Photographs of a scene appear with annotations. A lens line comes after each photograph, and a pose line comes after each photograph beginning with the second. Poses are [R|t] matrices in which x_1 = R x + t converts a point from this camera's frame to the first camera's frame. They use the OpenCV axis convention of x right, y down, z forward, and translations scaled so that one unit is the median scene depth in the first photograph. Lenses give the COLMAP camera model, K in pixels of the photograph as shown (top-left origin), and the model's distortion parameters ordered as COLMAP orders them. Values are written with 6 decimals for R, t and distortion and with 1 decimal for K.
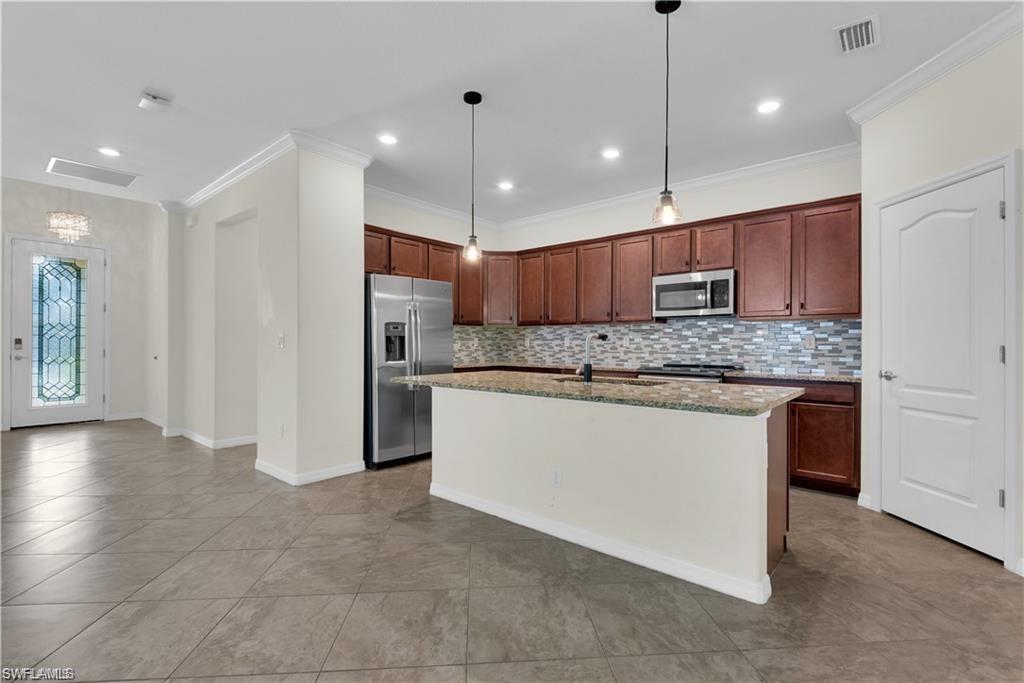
lens RADIAL K [[469.2, 0, 512.5], [0, 469.2, 348.0], [0, 0, 1]] dist [0.011183, 0.000442]
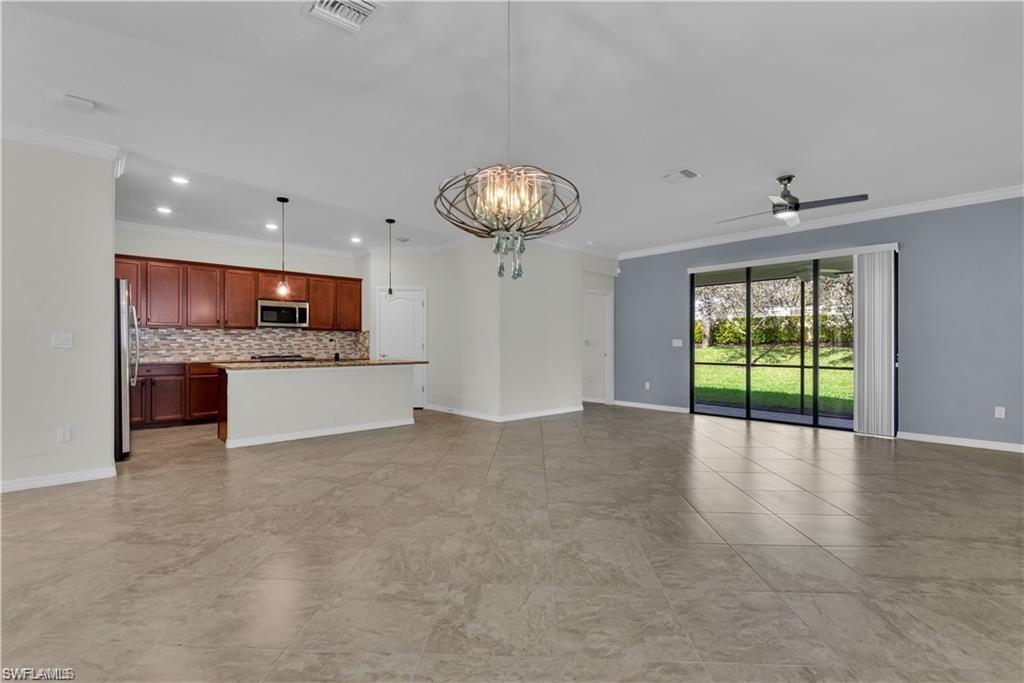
lens RADIAL K [[469.2, 0, 511.7], [0, 469.2, 344.7], [0, 0, 1]] dist [0.011183, 0.000442]
pose [[0.122492, -0.008170, 0.992436, -1.081371], [0.005898, 0.999954, 0.007504, -0.010506], [-0.992452, 0.004935, 0.122535, -0.015480]]
